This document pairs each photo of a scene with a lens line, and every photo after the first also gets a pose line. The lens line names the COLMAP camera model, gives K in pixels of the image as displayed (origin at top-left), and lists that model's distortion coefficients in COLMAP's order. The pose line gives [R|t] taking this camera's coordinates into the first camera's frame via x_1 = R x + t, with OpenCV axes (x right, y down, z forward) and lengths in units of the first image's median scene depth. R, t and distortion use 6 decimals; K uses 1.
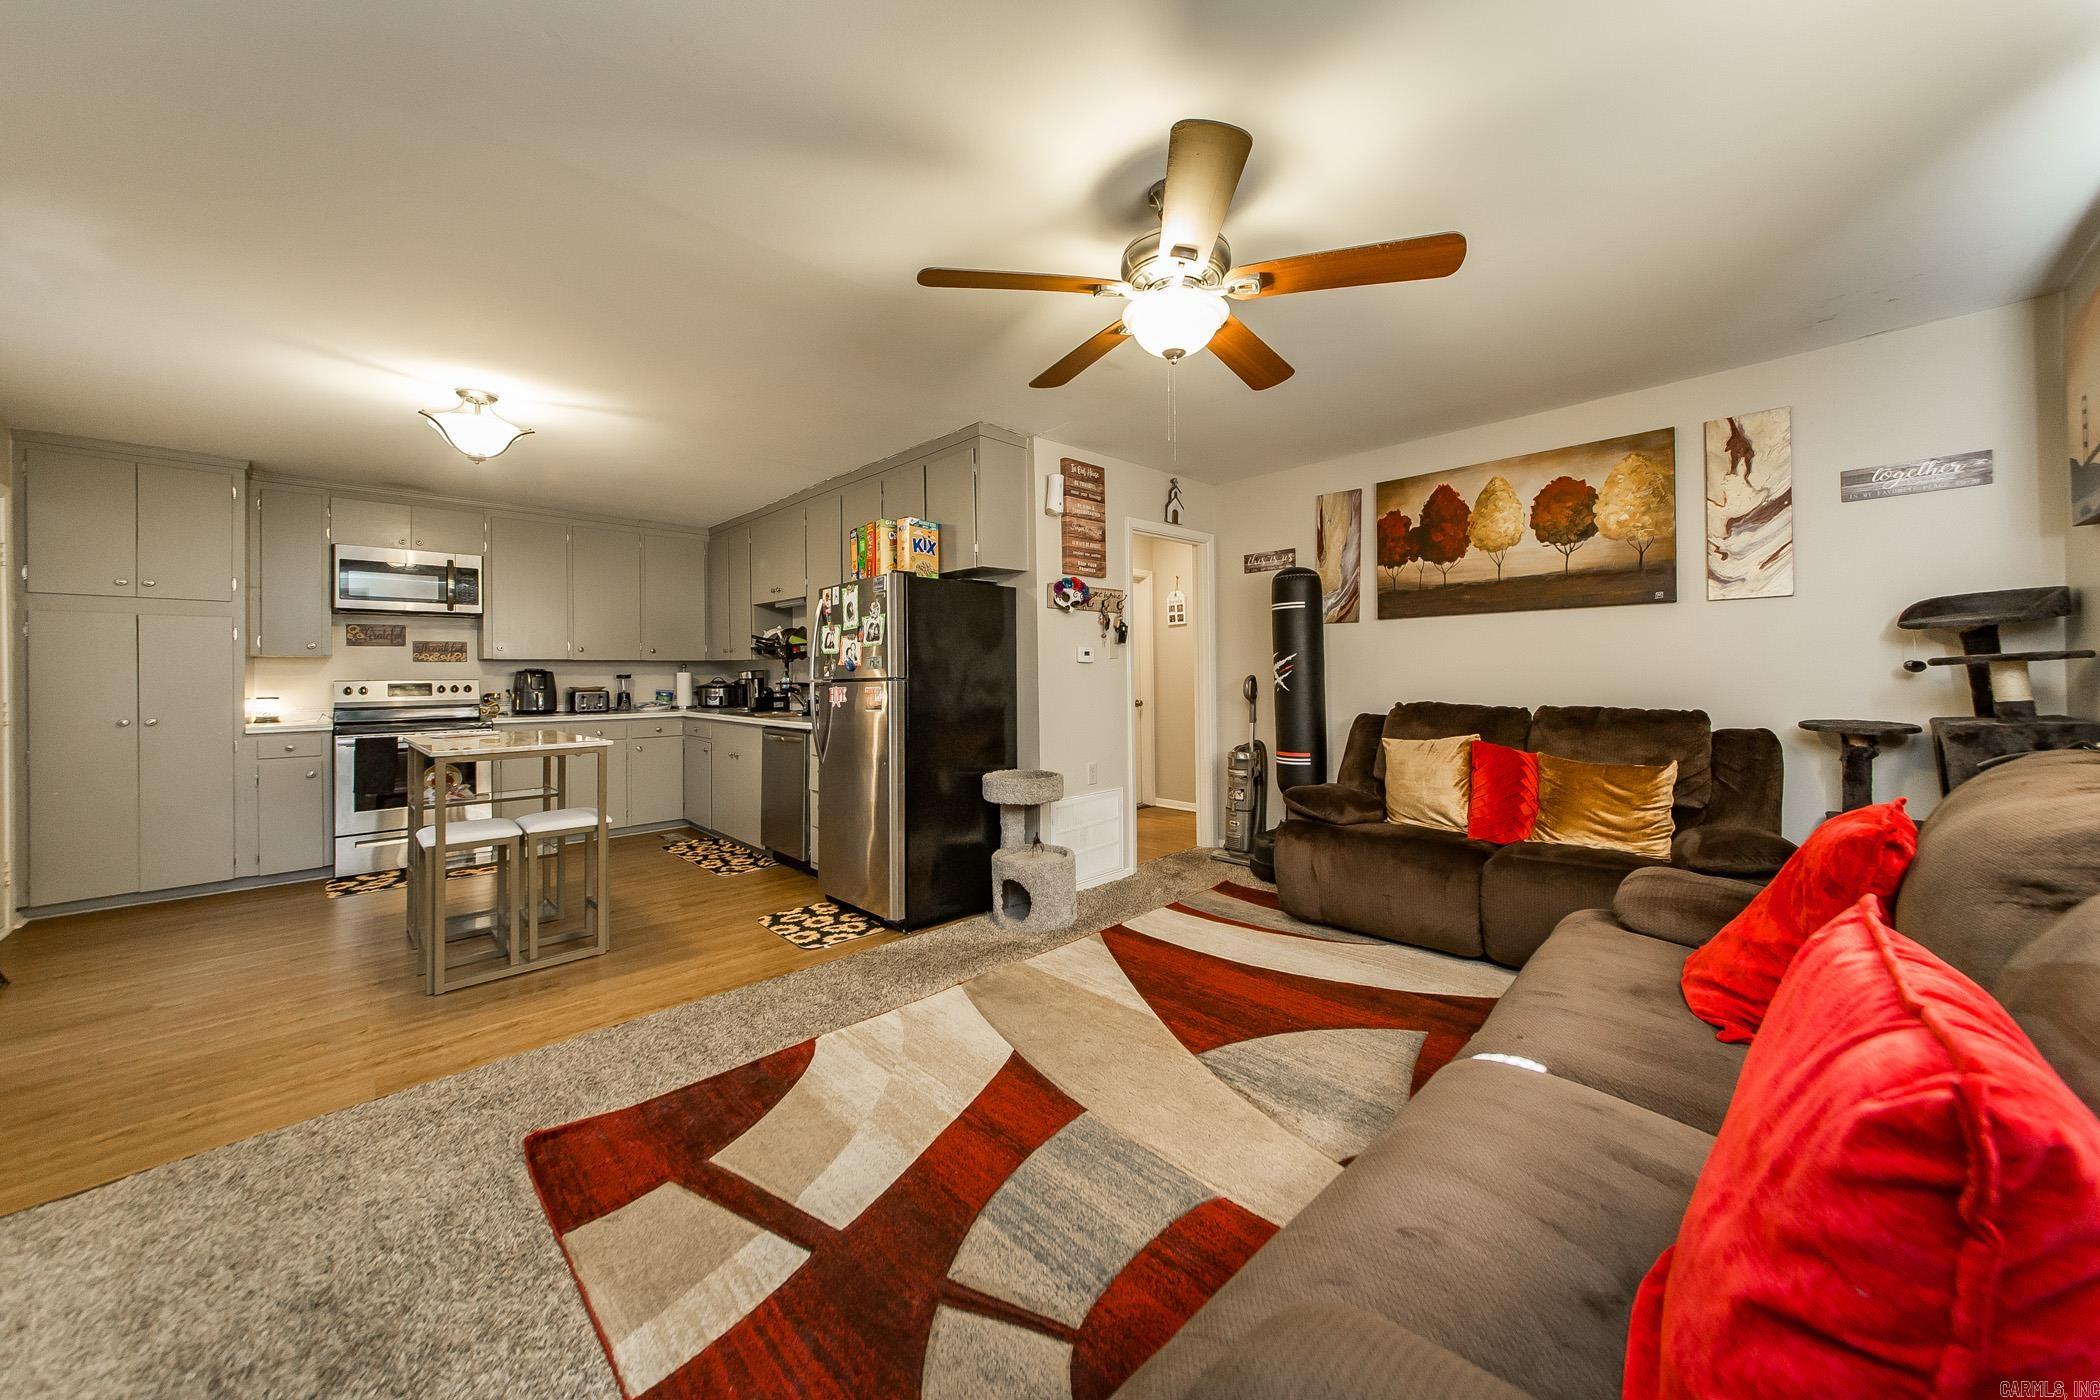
lens RADIAL K [[736.6, 0, 1054.4], [0, 736.6, 664.8], [0, 0, 1]] dist [0.001615, -0.000004]
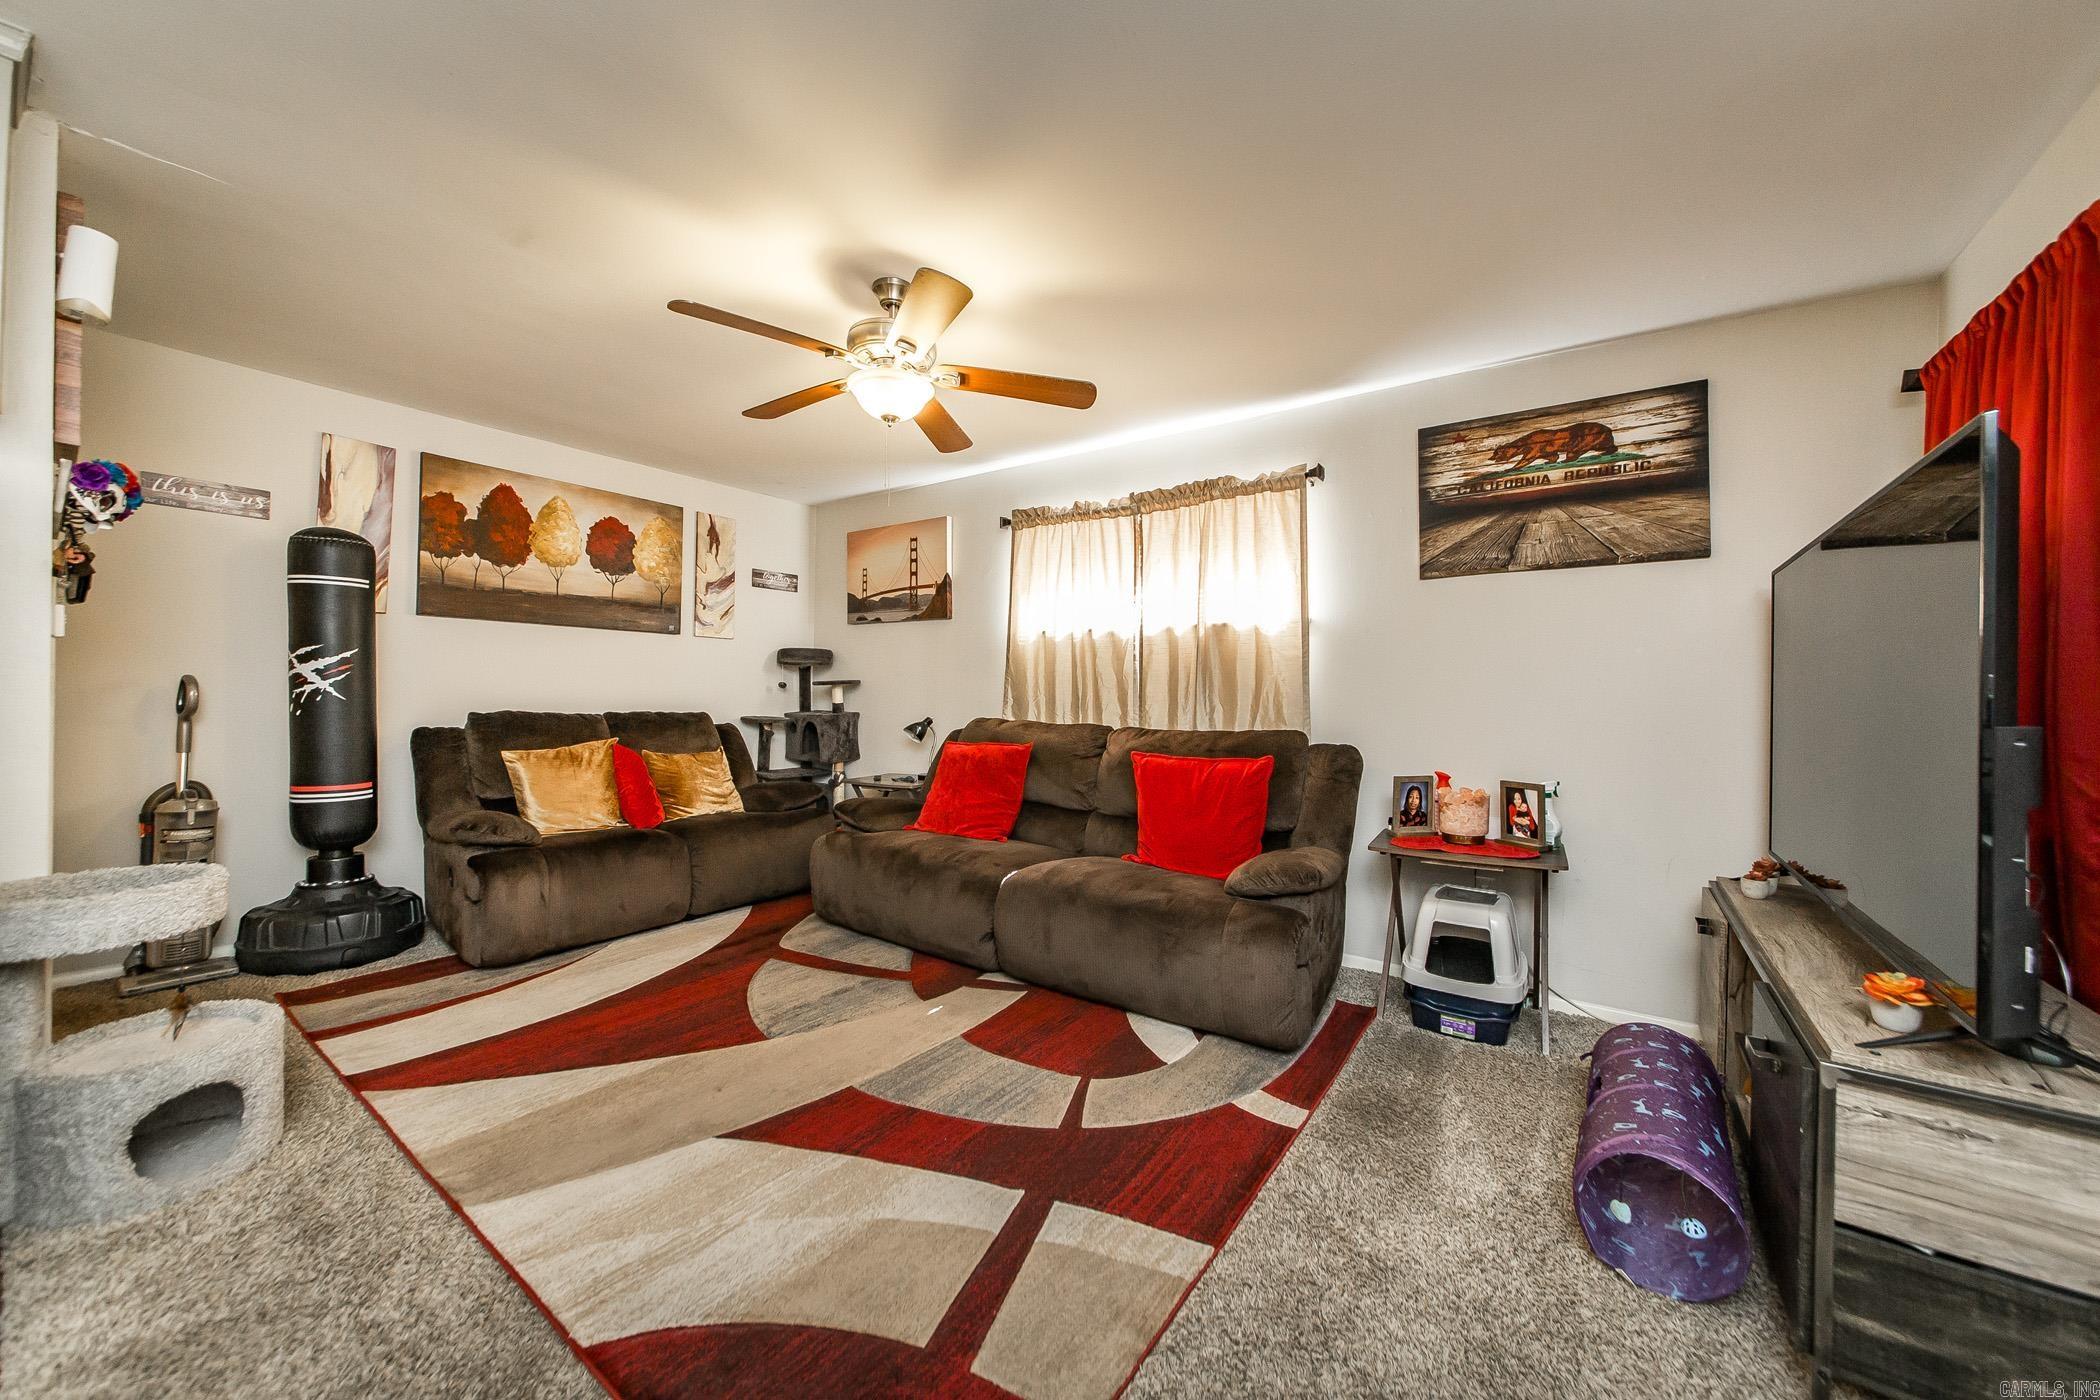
lens RADIAL K [[758.9, 0, 1035.7], [0, 758.9, 696.6], [0, 0, 1]] dist [0.000845, 0.000093]
pose [[-0.157589, 0.005772, 0.987488, -0.563636], [-0.025974, 0.999613, -0.009988, 0.023683], [-0.987163, -0.027223, -0.157378, 0.478895]]
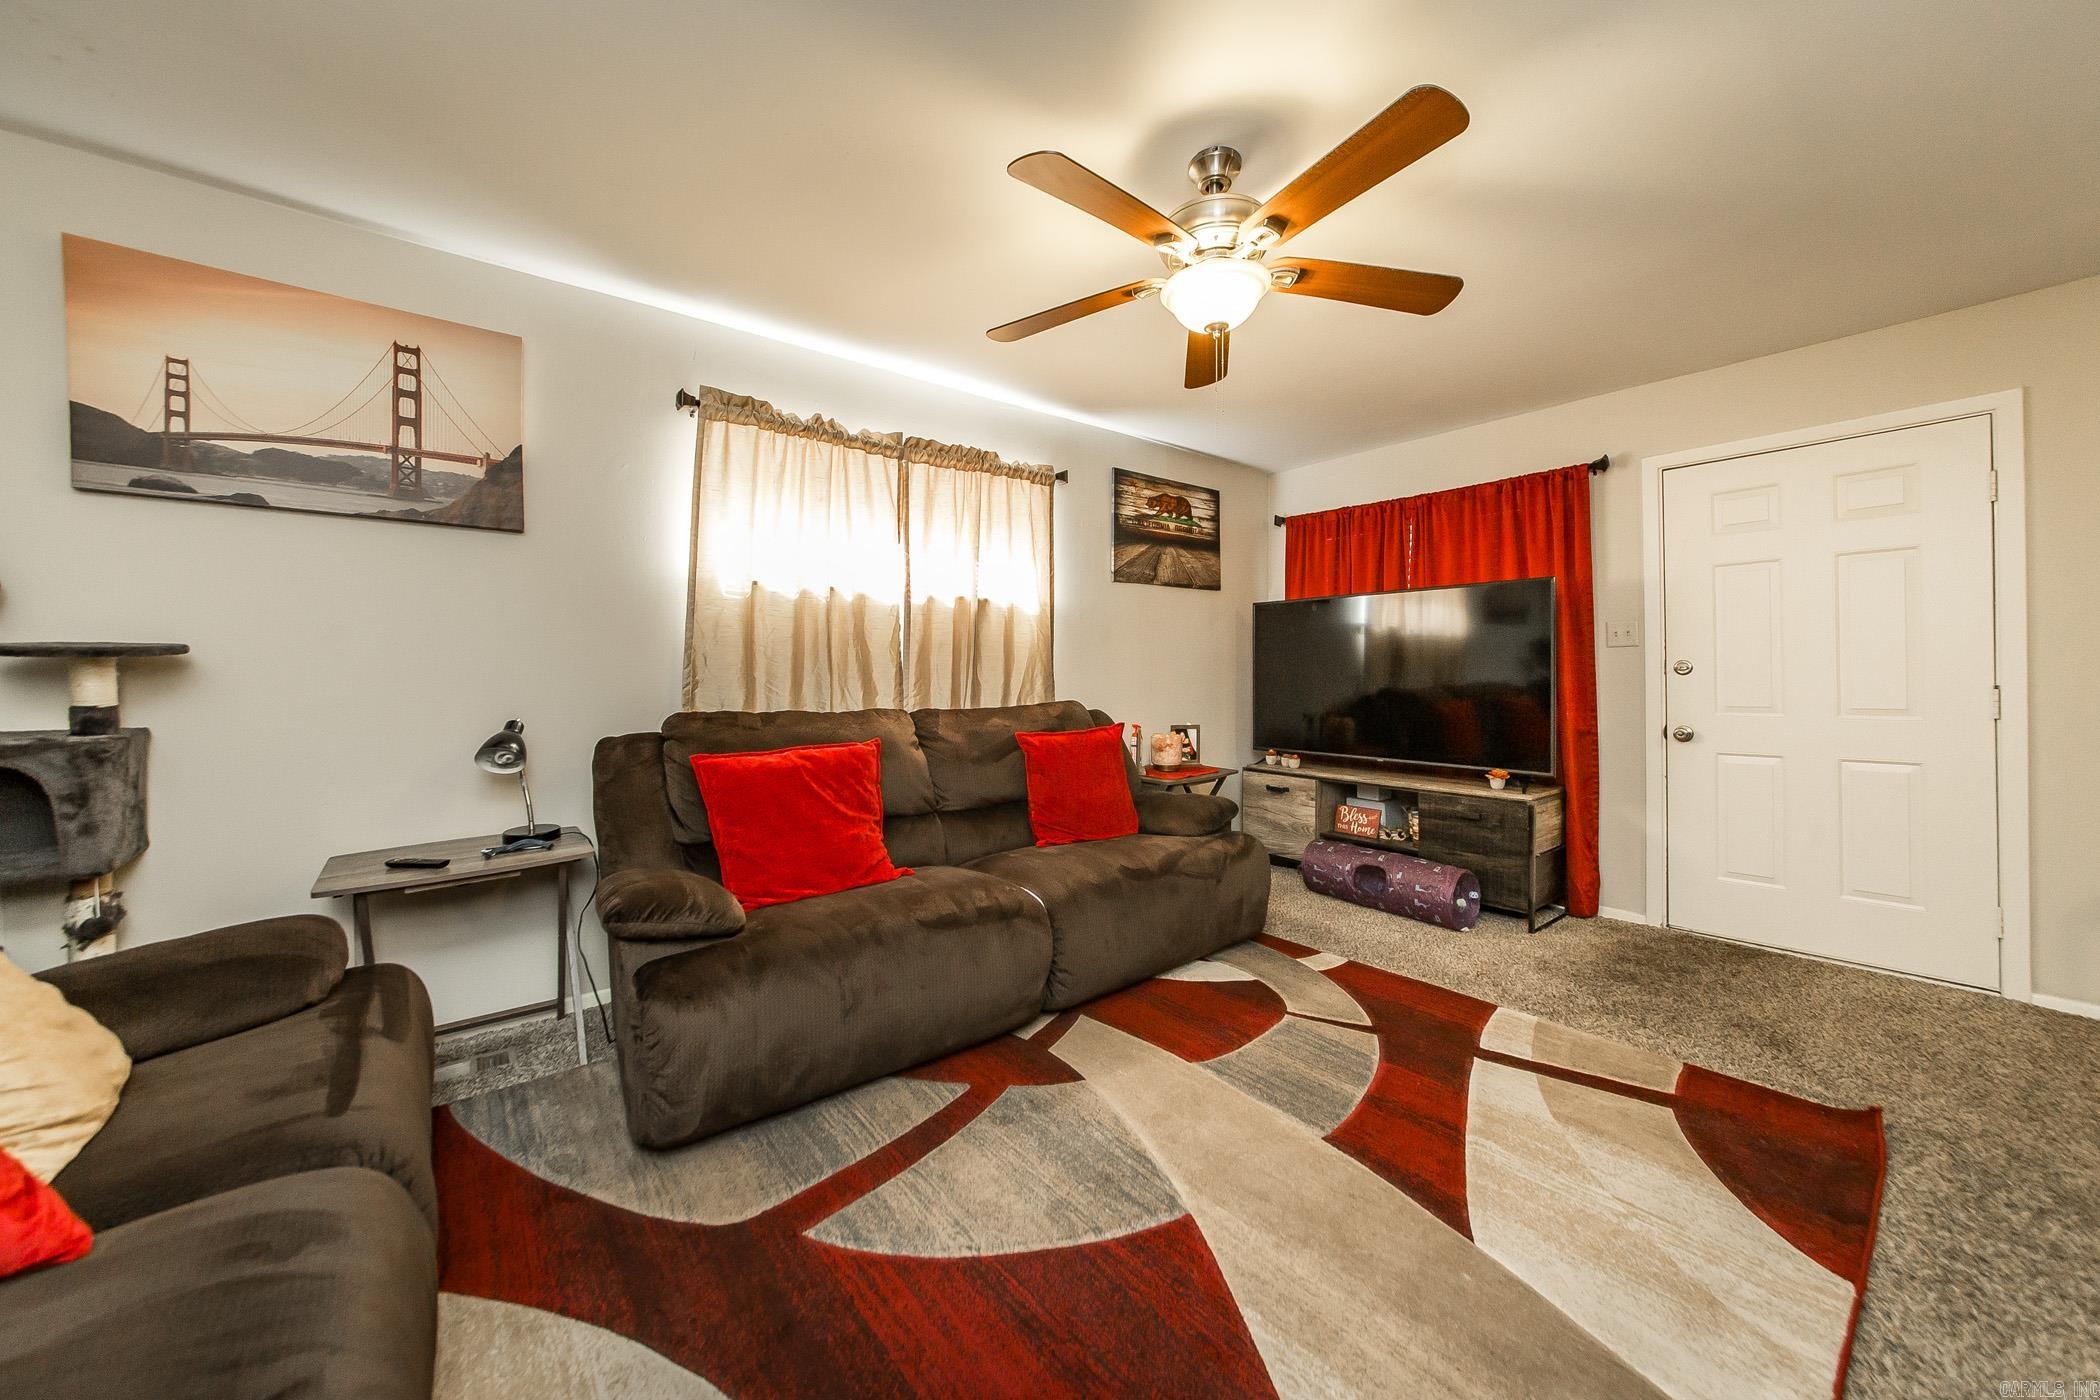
lens RADIAL K [[771.3, 0, 1048.2], [0, 771.3, 673.0], [0, 0, 1]] dist [-0.000438, -0.000190]
pose [[-0.995482, 0.008285, 0.094588, 0.151974], [0.007581, 0.999941, -0.007801, 0.017170], [-0.094647, -0.007048, -0.995486, 1.033683]]
